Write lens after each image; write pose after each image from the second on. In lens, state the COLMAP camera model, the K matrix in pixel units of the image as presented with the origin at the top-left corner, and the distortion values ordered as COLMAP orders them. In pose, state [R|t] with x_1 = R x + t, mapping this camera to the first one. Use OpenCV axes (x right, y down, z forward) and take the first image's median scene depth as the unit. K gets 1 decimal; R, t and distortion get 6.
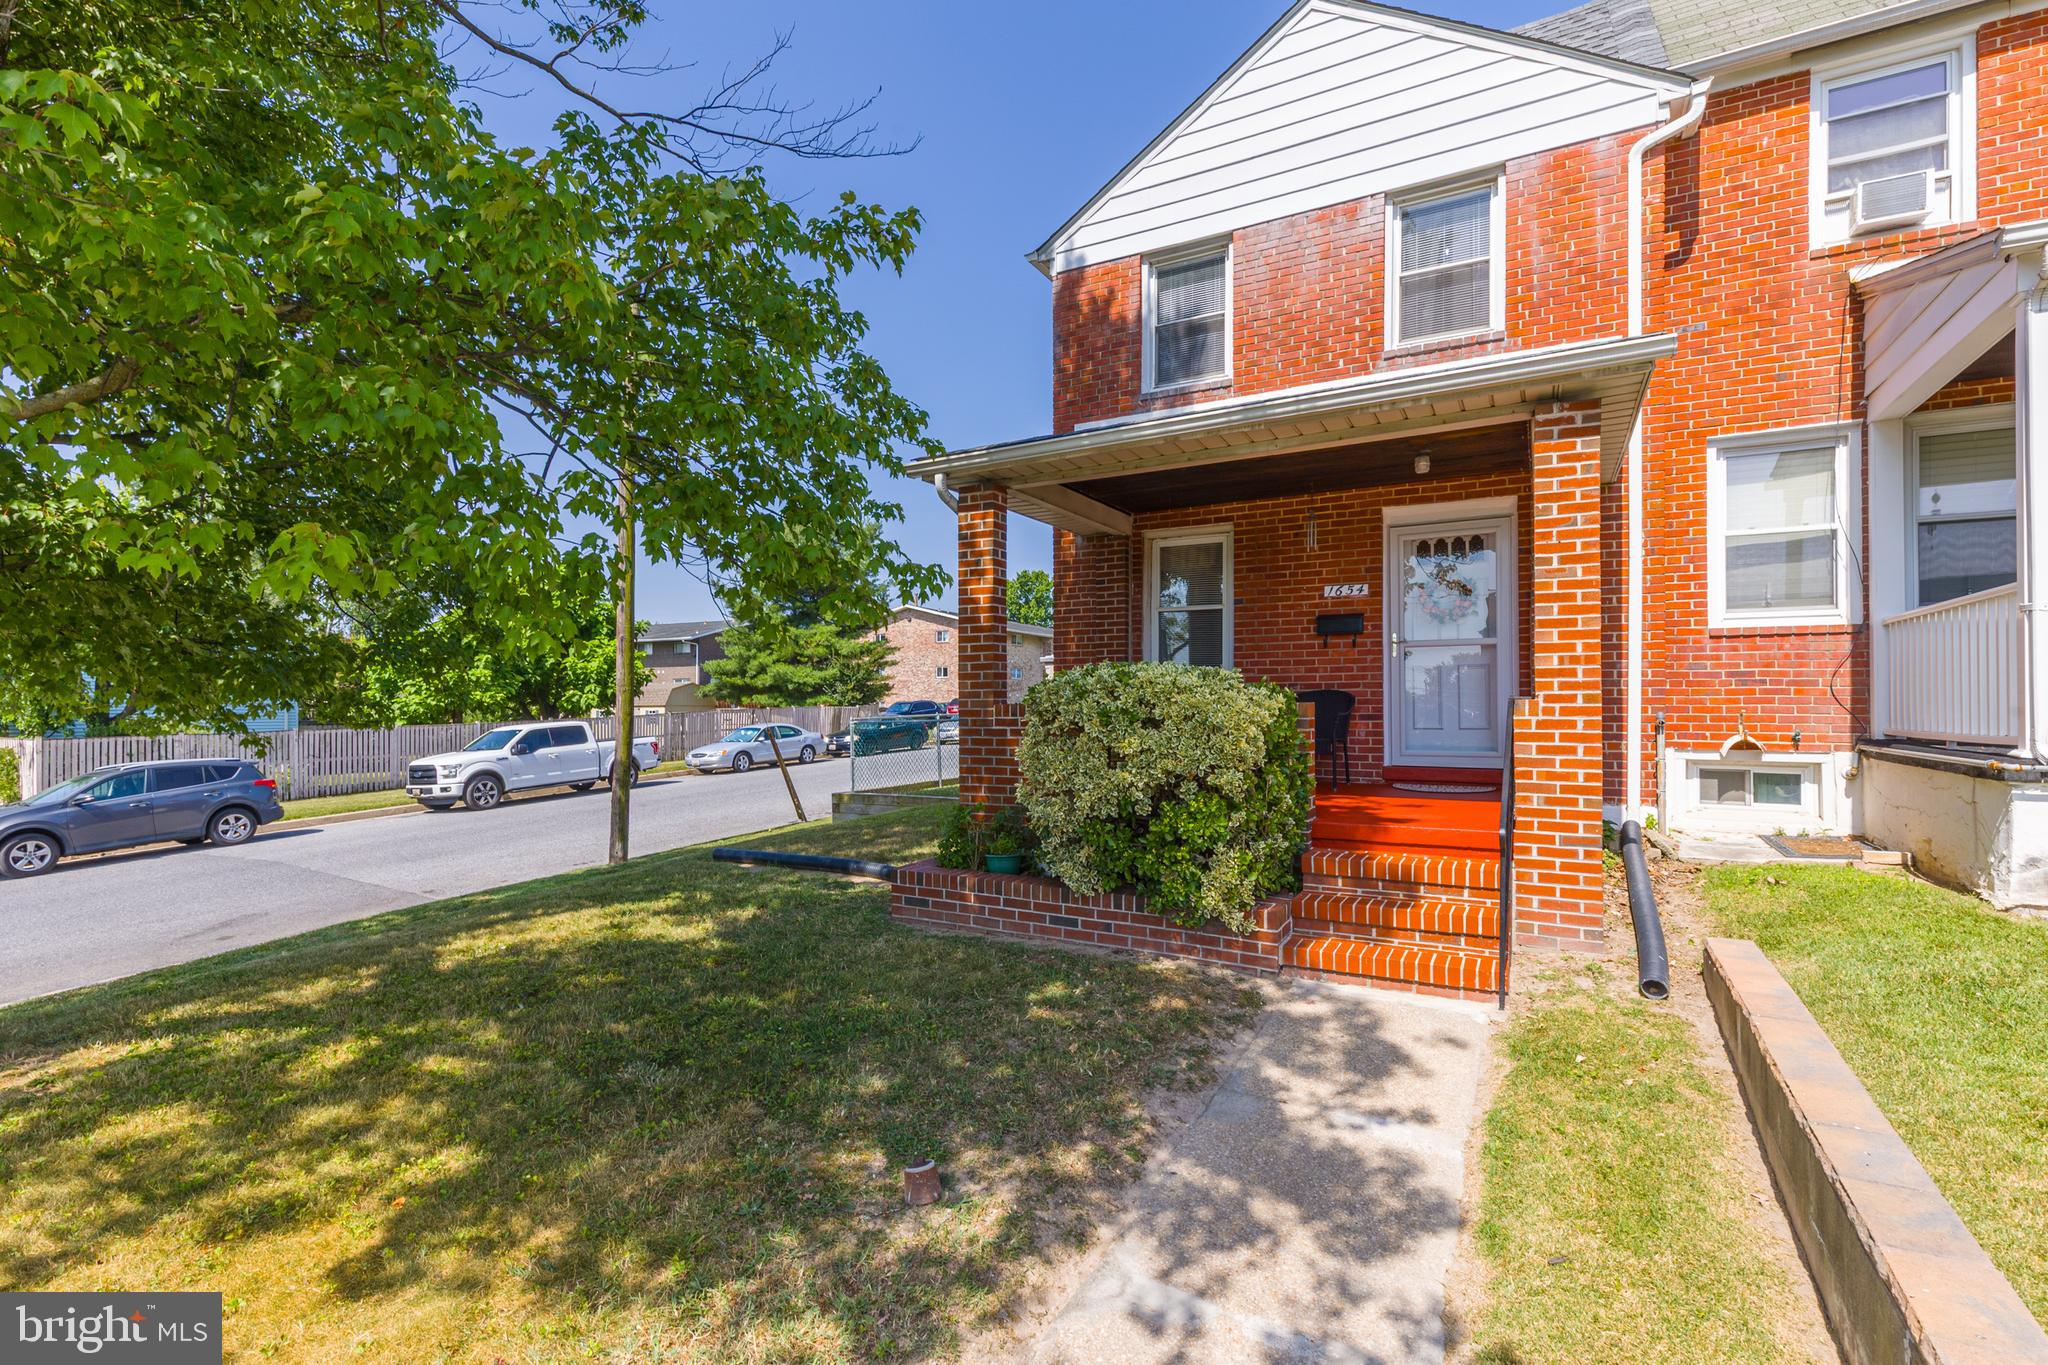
lens RADIAL K [[921.7, 0, 1039.5], [0, 921.7, 691.8], [0, 0, 1]] dist [0.007567, -0.000224]
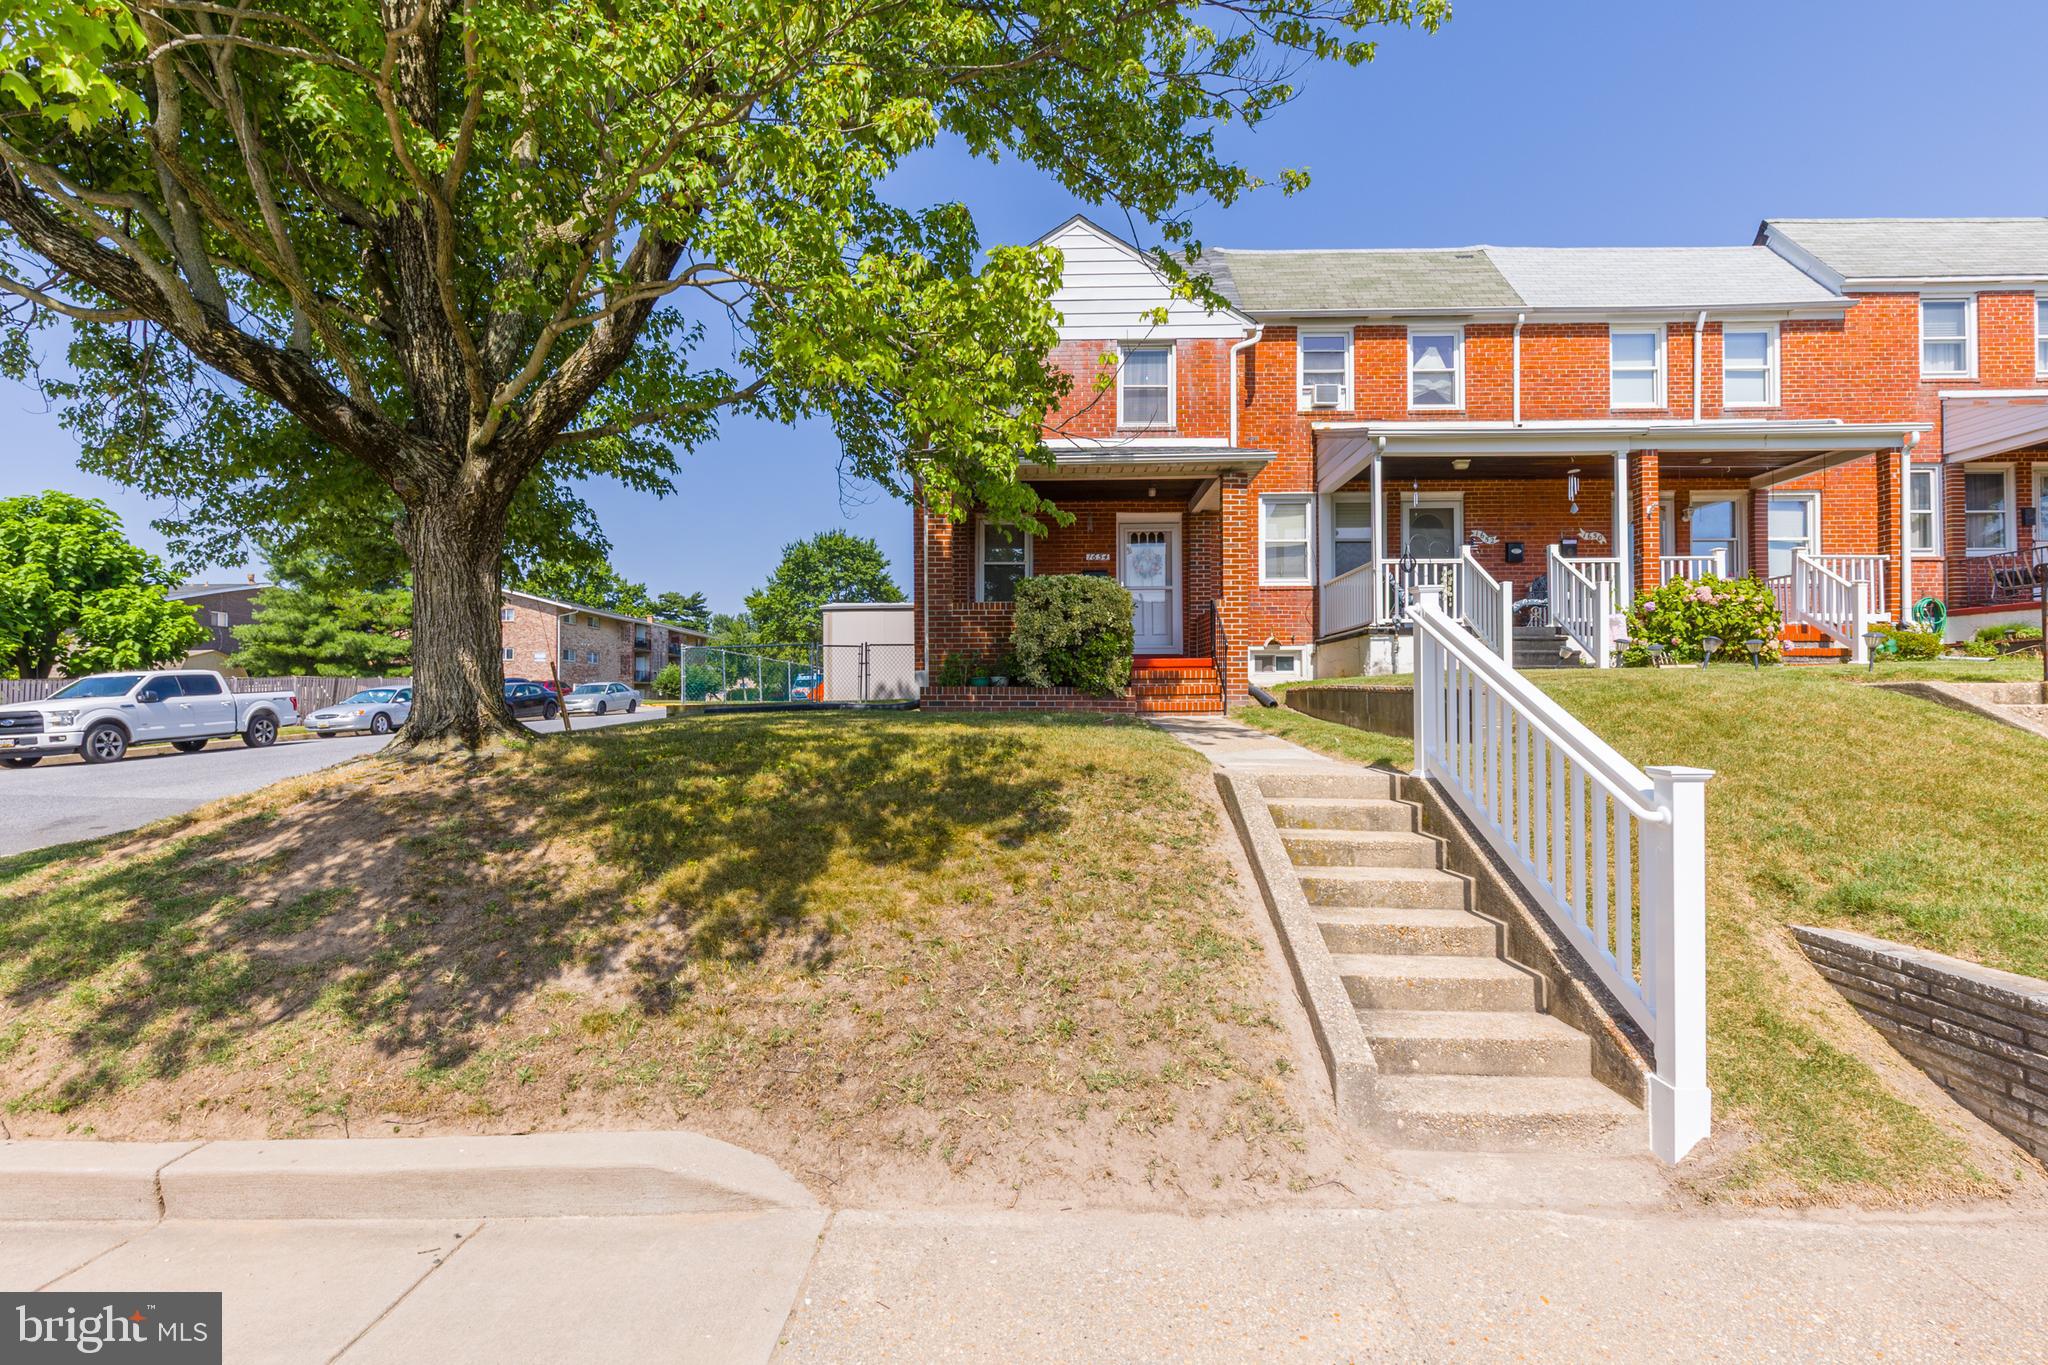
lens RADIAL K [[921.7, 0, 1035.6], [0, 921.7, 690.6], [0, 0, 1]] dist [0.007567, -0.000224]
pose [[0.885527, 0.004523, 0.464566, -0.645266], [-0.003151, 0.999988, -0.003729, 0.166976], [-0.464577, 0.001839, 0.885531, -0.563106]]
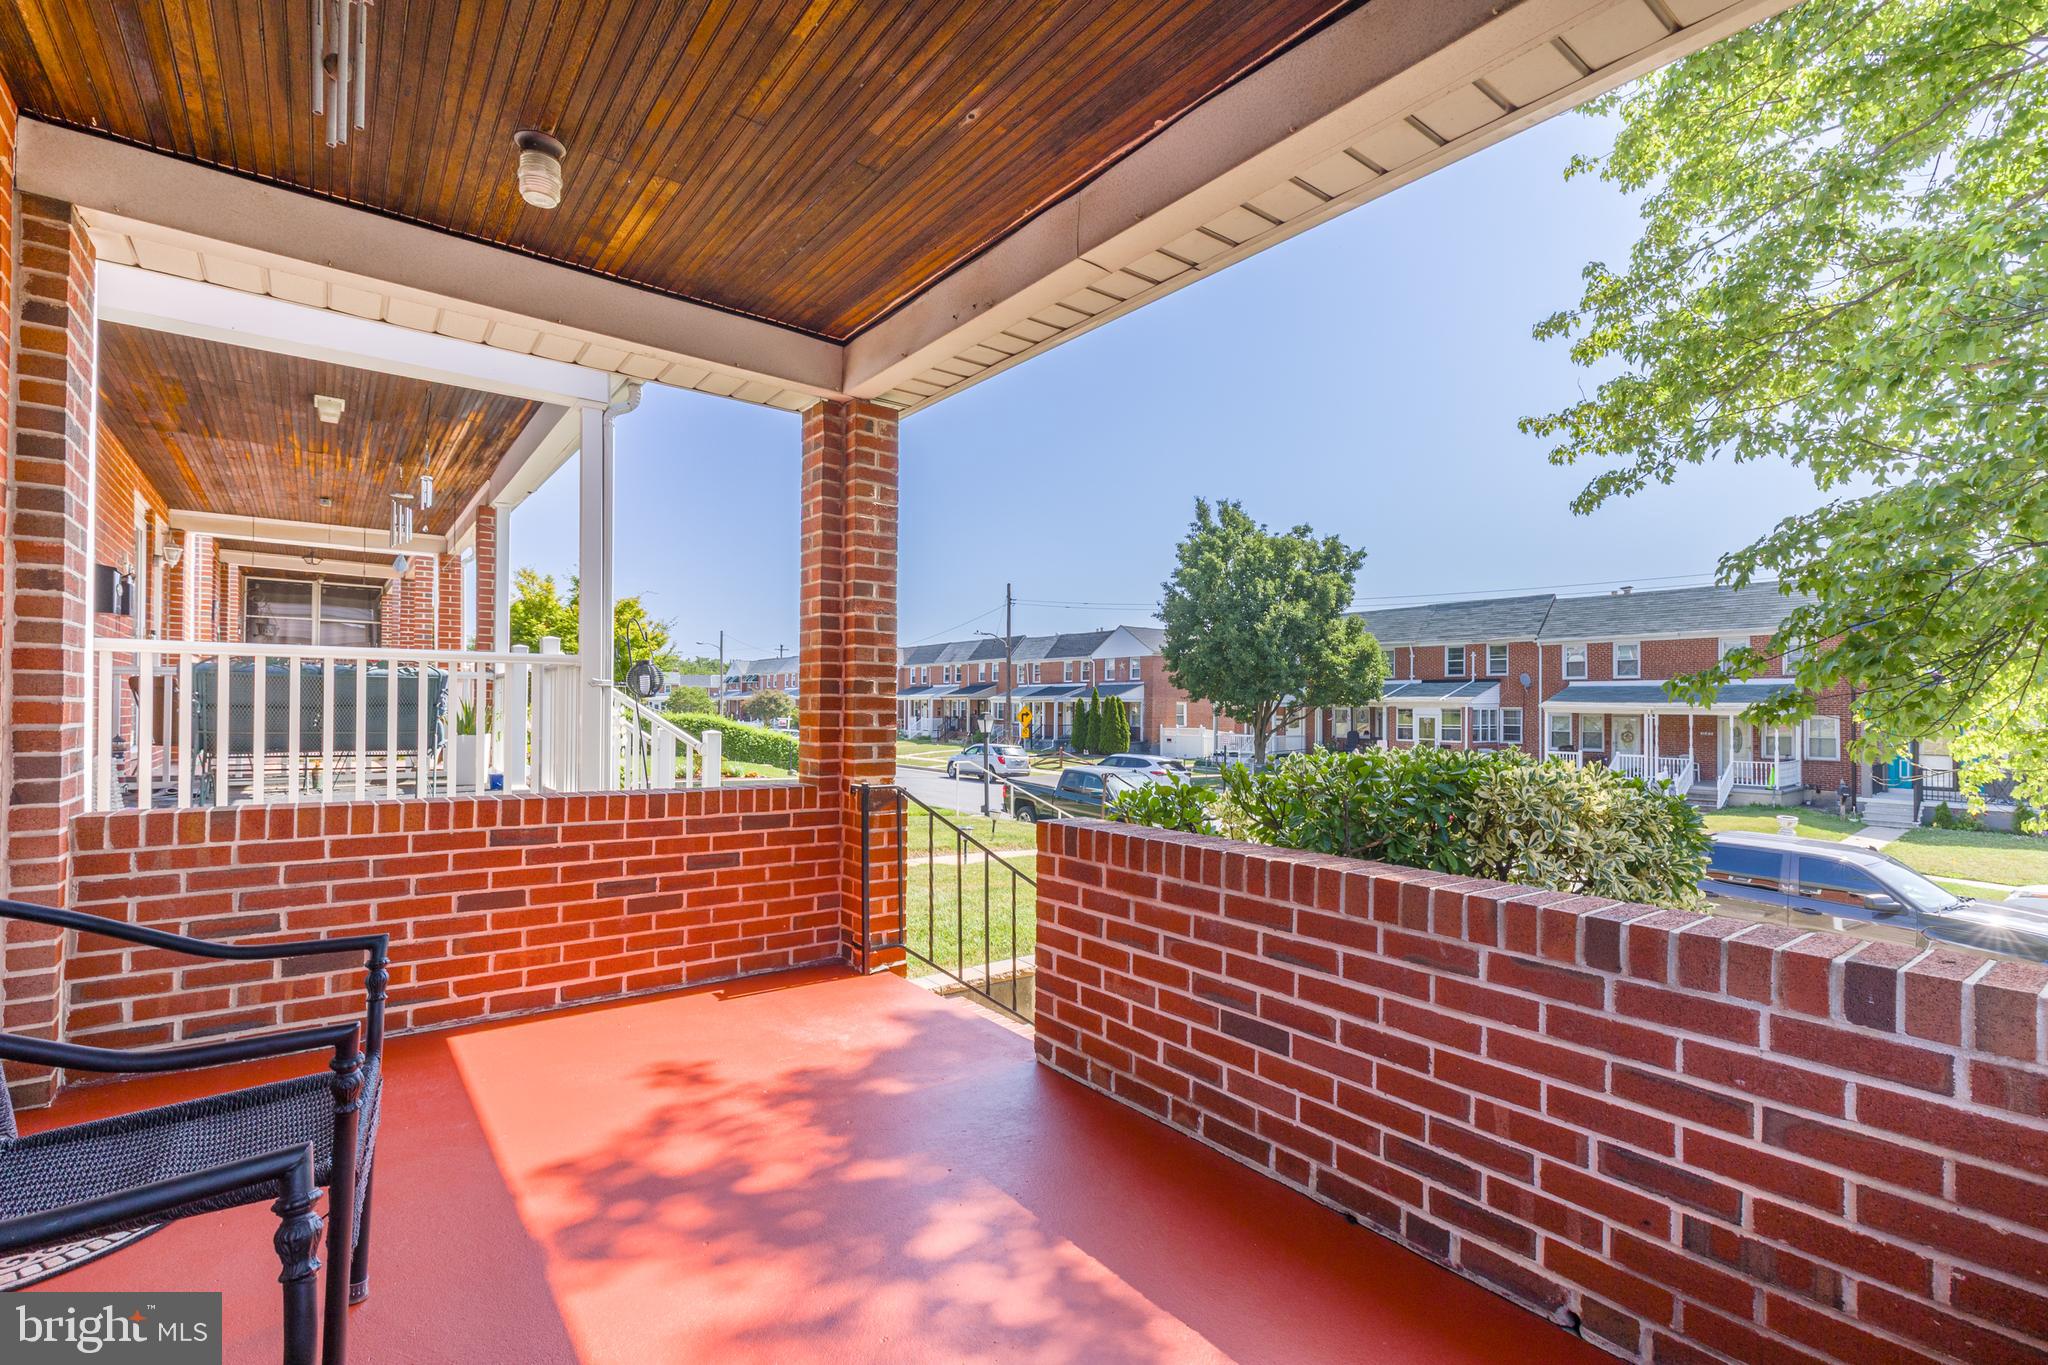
lens RADIAL K [[921.7, 0, 1041.8], [0, 921.7, 691.9], [0, 0, 1]] dist [0.007567, -0.000224]
pose [[-0.921995, 0.001413, 0.387199, 0.084237], [-0.011251, 0.999473, -0.030440, -0.032262], [-0.387038, -0.032422, -0.921494, 1.133306]]
